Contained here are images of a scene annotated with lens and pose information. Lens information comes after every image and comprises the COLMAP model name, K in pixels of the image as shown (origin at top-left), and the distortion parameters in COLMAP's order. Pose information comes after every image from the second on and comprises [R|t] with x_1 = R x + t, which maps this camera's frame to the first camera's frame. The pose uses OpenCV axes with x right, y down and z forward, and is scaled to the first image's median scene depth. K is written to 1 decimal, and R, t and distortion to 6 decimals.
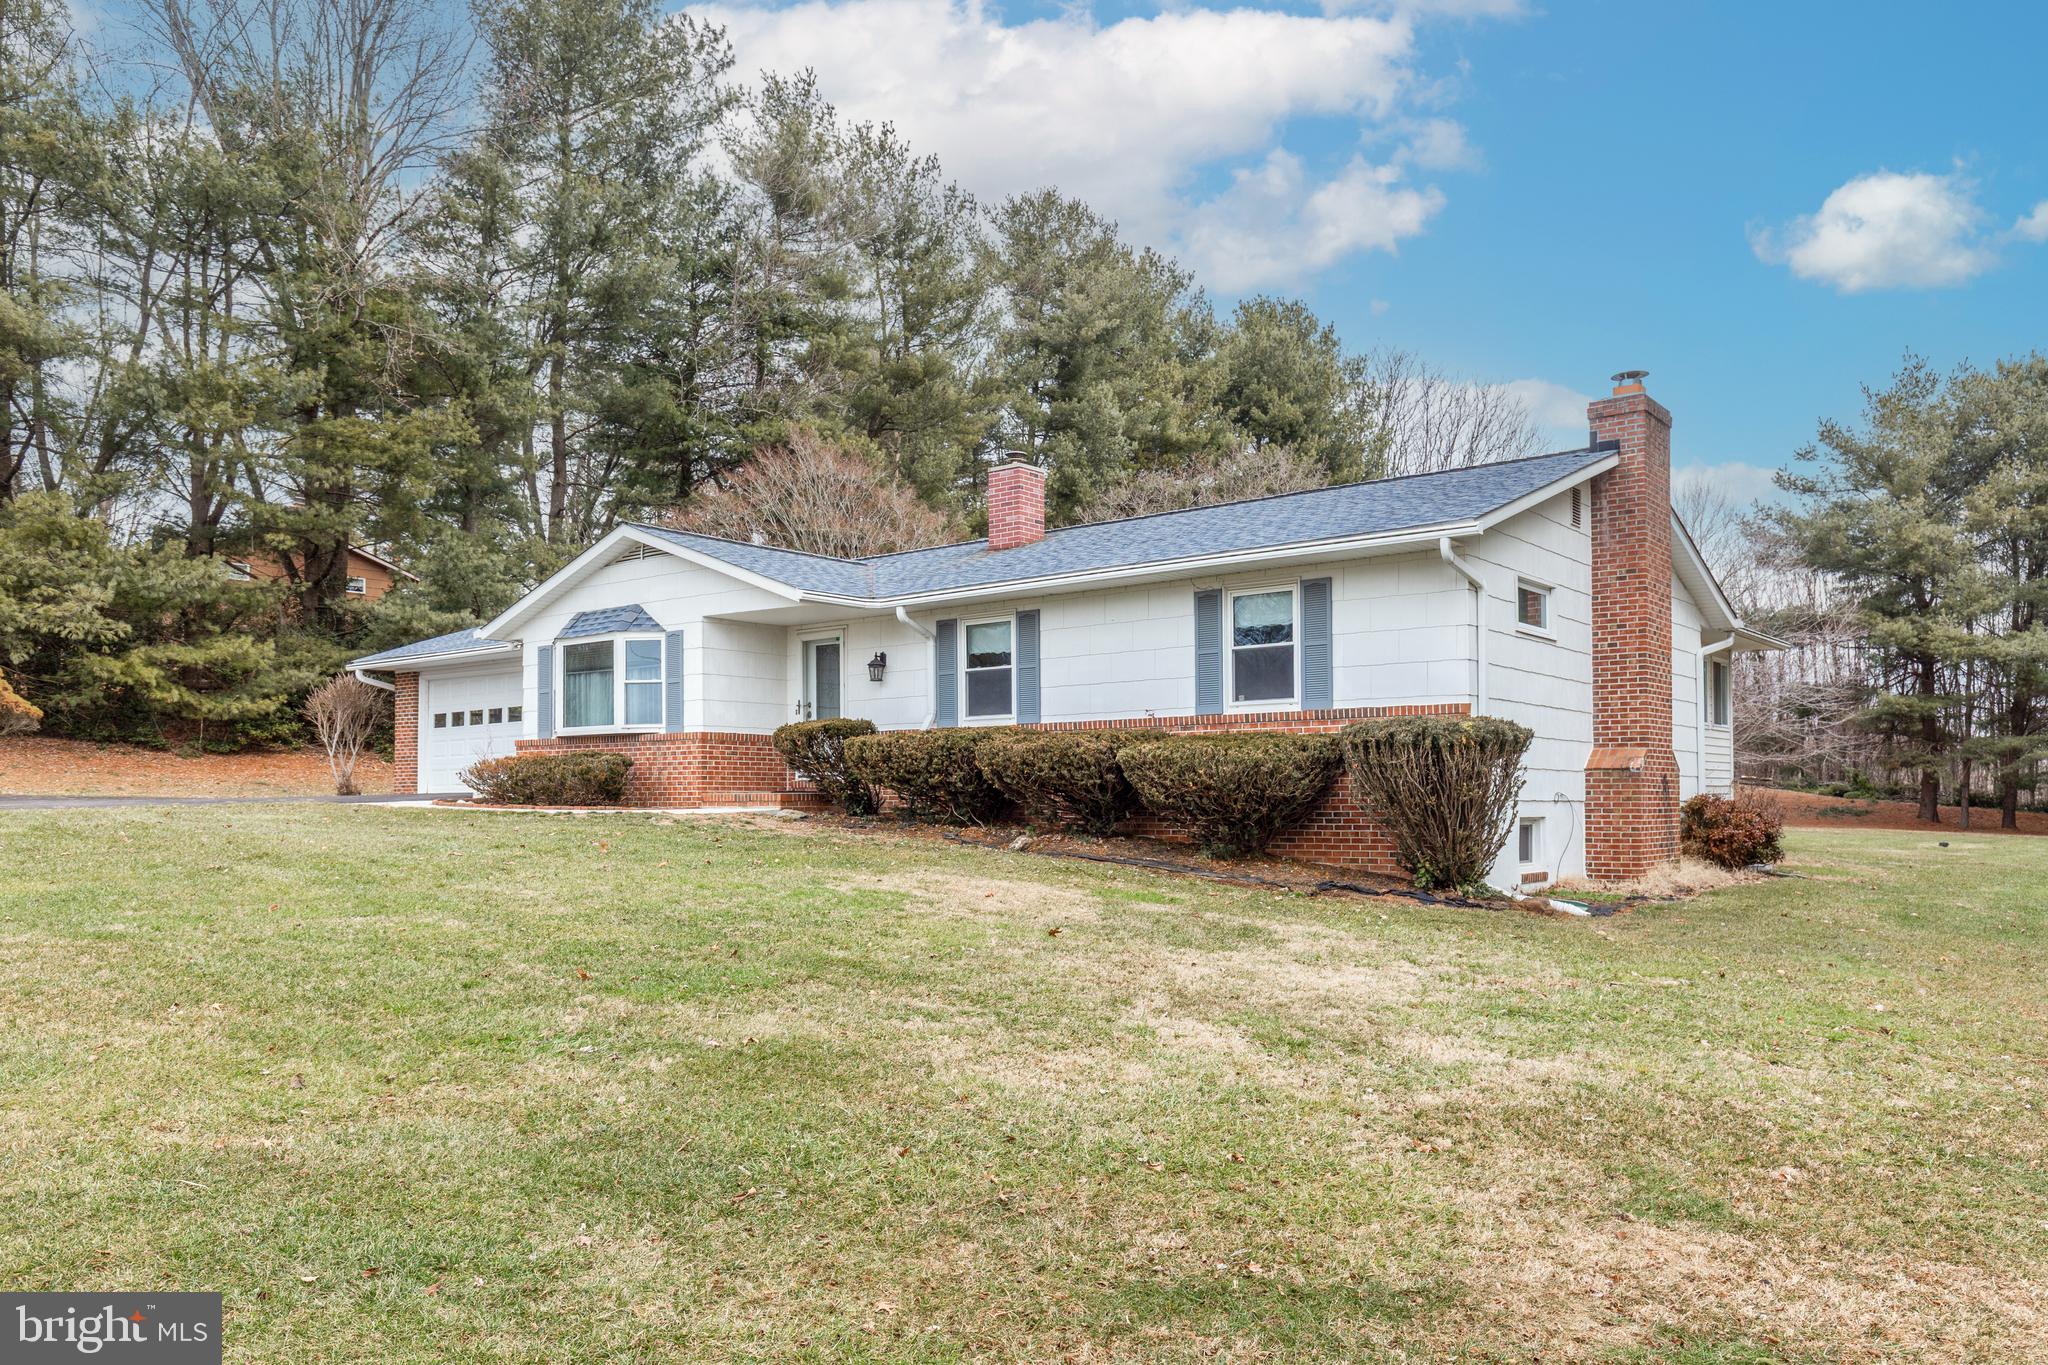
lens RADIAL K [[1469.7, 0, 1009.3], [0, 1469.7, 770.6], [0, 0, 1]] dist [-0.002626, 0.001322]
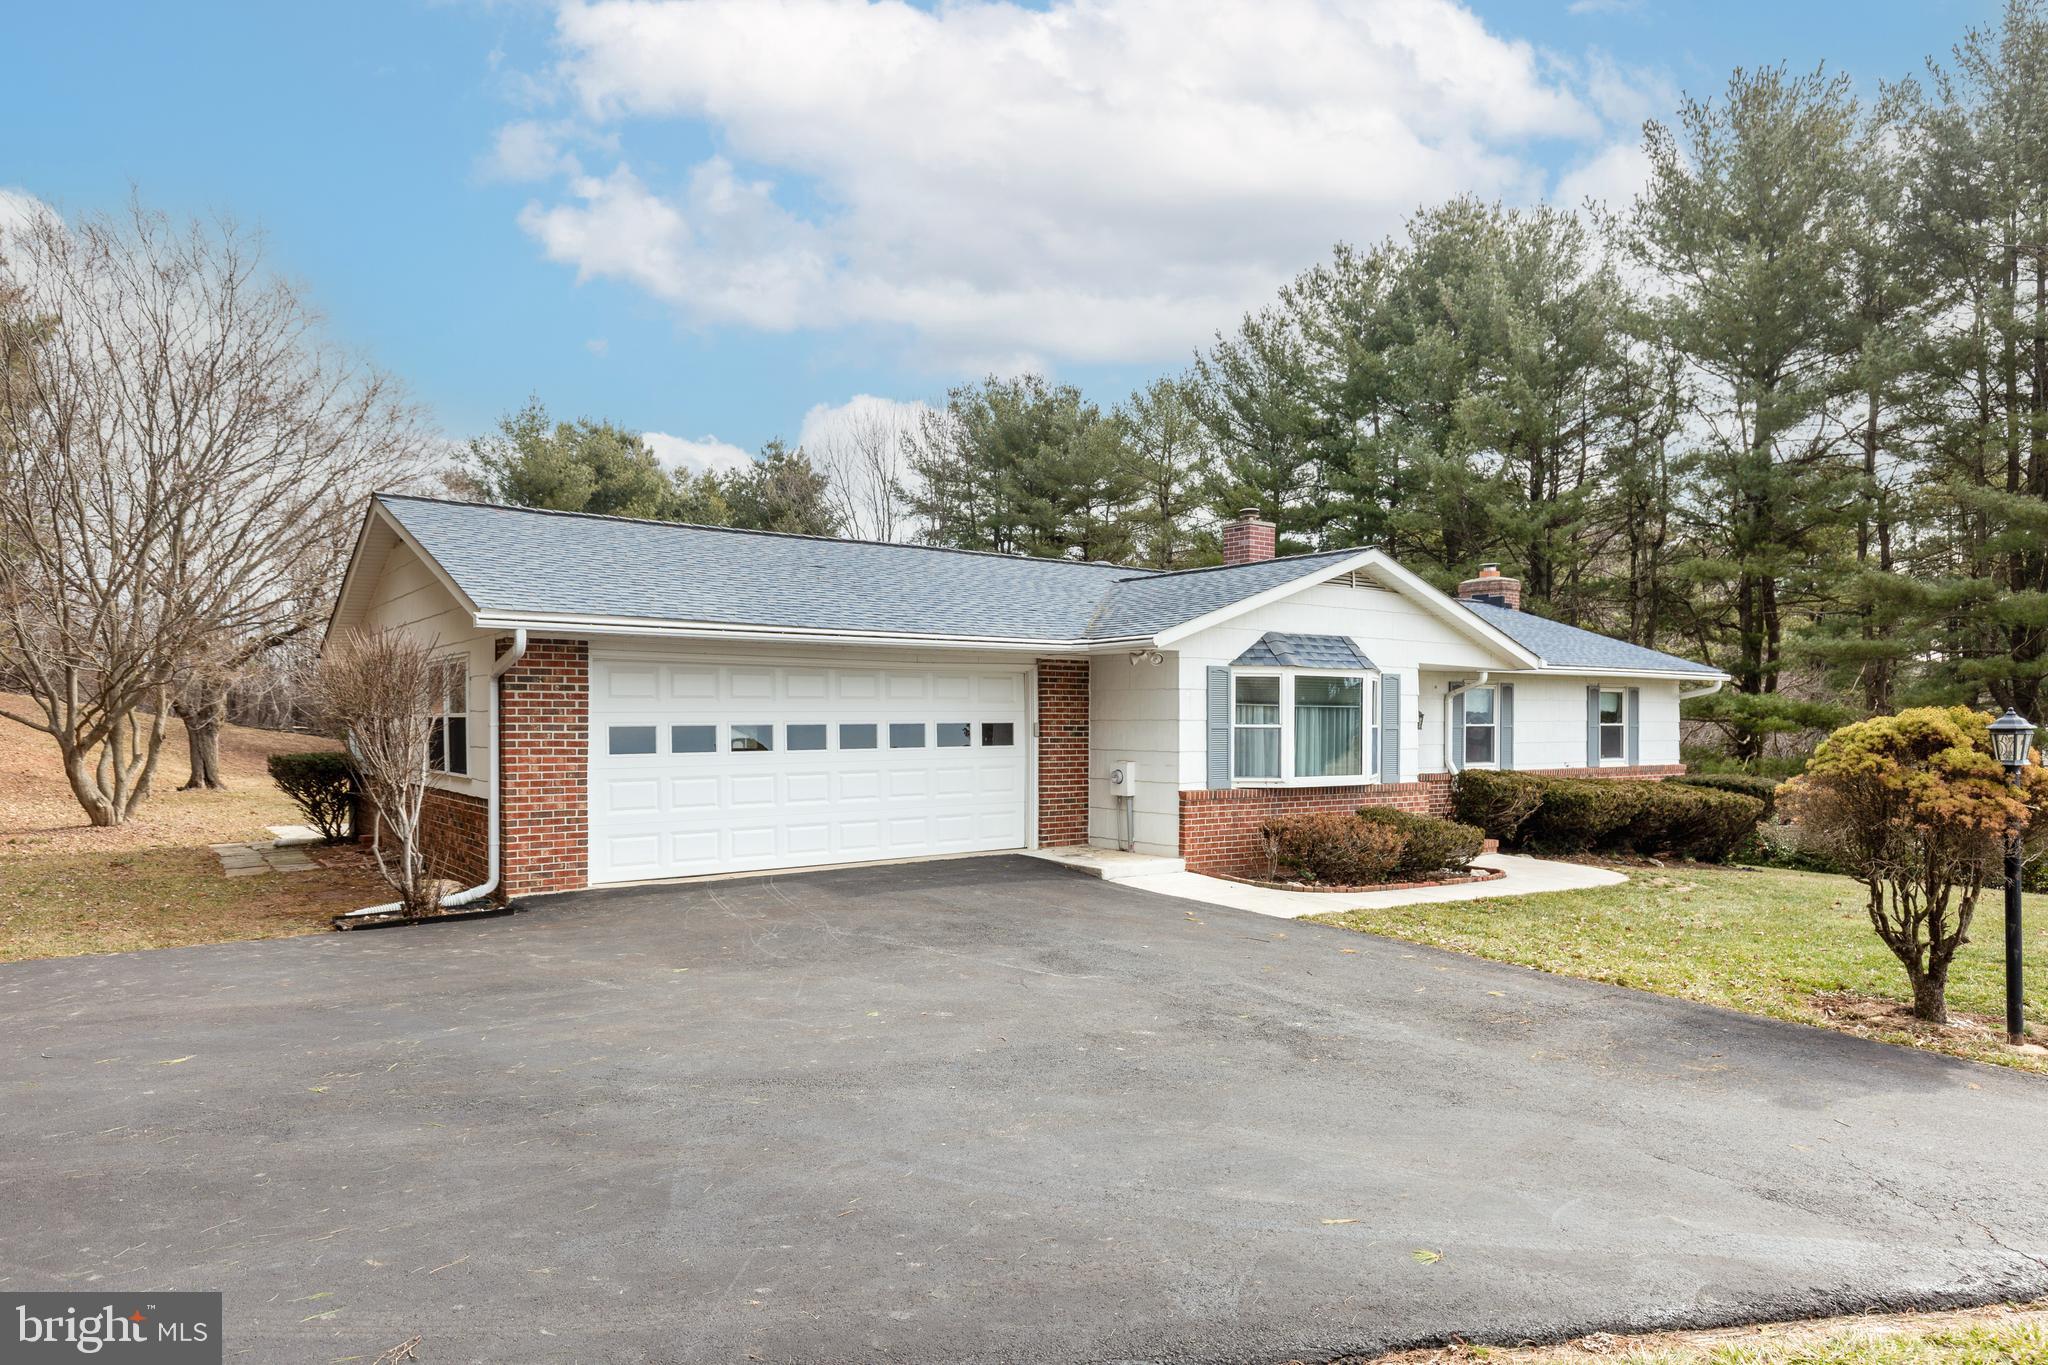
lens RADIAL K [[1262.5, 0, 1032.1], [0, 1262.5, 682.8], [0, 0, 1]] dist [0.002947, 0.001737]
pose [[0.245284, 0.032701, 0.968899, -1.057033], [-0.024543, 0.999320, -0.027514, -0.061472], [-0.969140, -0.017031, 0.245920, 1.021142]]
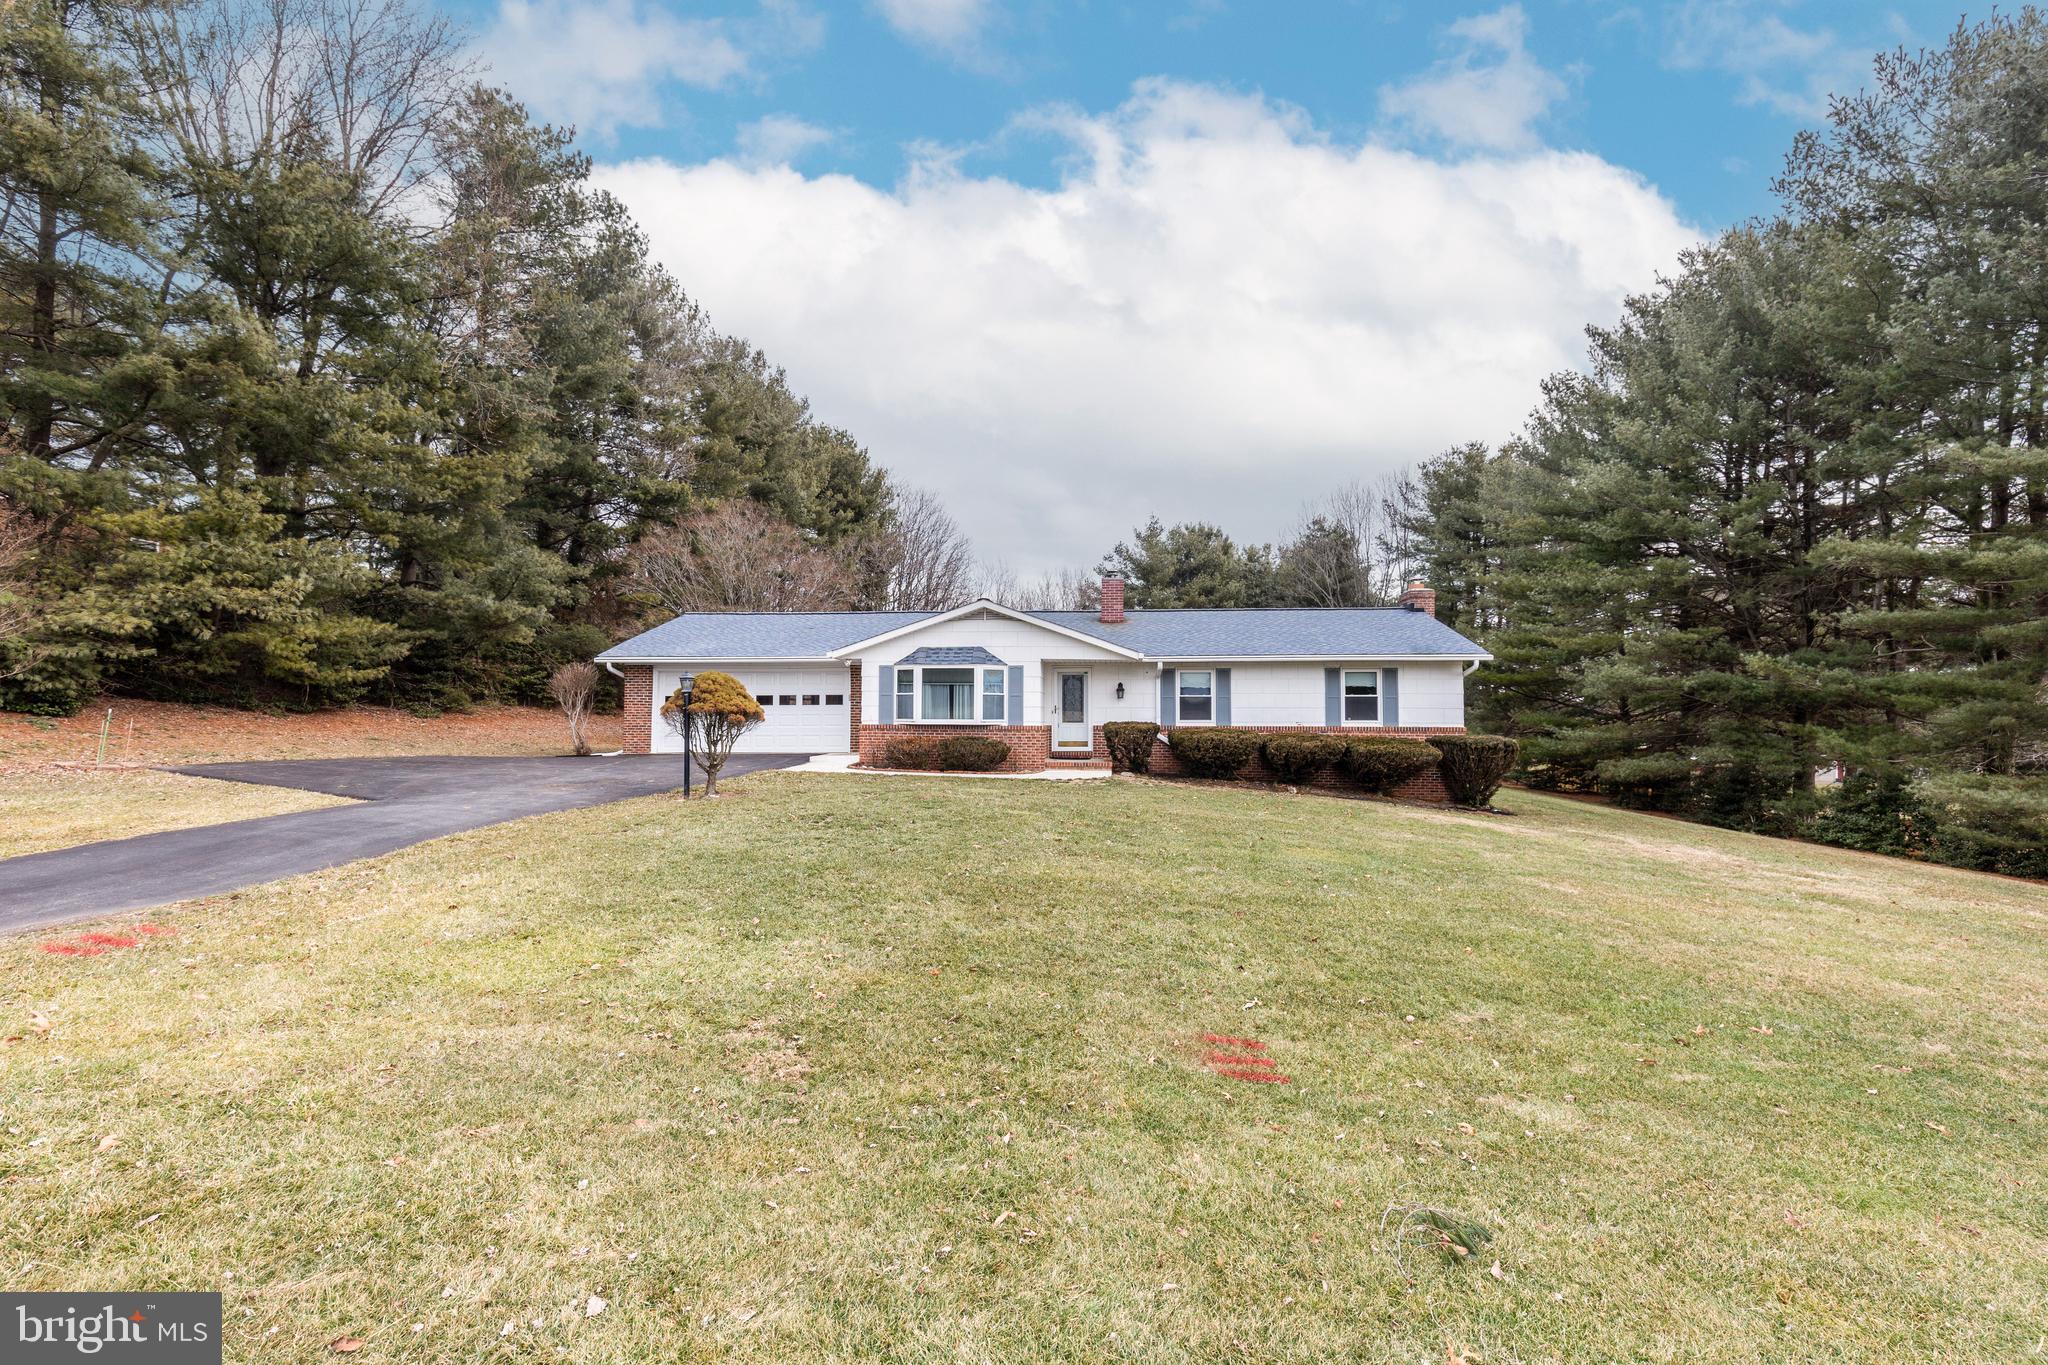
lens RADIAL K [[918.7, 0, 1023.8], [0, 918.7, 659.2], [0, 0, 1]] dist [0.001716, -0.000246]
pose [[0.829729, 0.042407, 0.556553, -0.810701], [-0.018474, 0.998650, -0.048551, -0.050800], [-0.557860, 0.030002, 0.829392, 0.112993]]
